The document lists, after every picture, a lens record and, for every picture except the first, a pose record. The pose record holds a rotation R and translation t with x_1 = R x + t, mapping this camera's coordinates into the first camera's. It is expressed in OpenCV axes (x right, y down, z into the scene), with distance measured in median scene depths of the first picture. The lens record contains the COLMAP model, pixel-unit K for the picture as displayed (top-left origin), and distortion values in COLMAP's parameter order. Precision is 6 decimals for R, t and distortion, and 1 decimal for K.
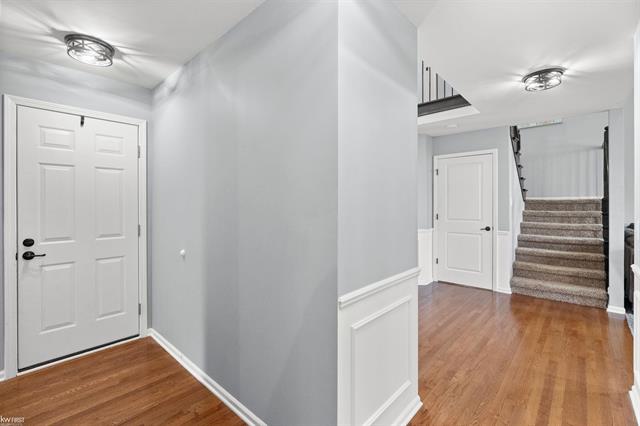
lens RADIAL K [[292.1, 0, 318.8], [0, 292.1, 203.6], [0, 0, 1]] dist [-0.010083, 0.002512]
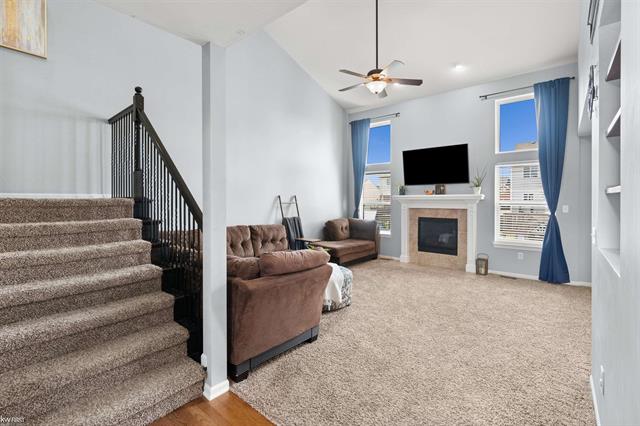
lens RADIAL K [[292.1, 0, 327.5], [0, 292.1, 200.9], [0, 0, 1]] dist [-0.010083, 0.002512]
pose [[-0.056419, 0.004344, 0.998398, 0.336875], [0.002403, 0.999988, -0.004215, -0.007637], [-0.998404, 0.002162, -0.056429, 0.641590]]
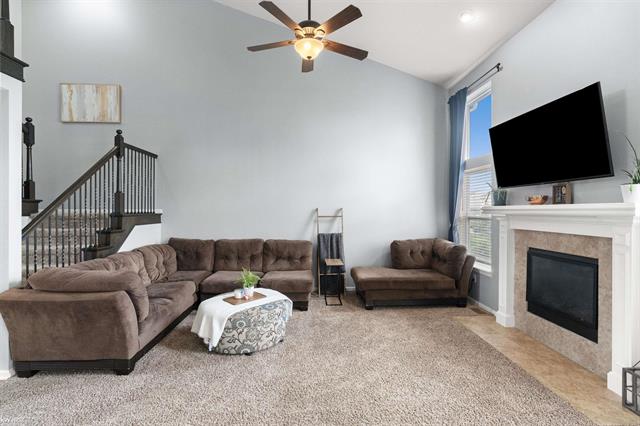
lens RADIAL K [[292.1, 0, 324.7], [0, 292.1, 209.9], [0, 0, 1]] dist [-0.010083, 0.002512]
pose [[0.698388, 0.004937, 0.715702, 0.838319], [-0.001881, 0.999985, -0.005061, -0.024824], [-0.715717, 0.002188, 0.698387, -0.040648]]
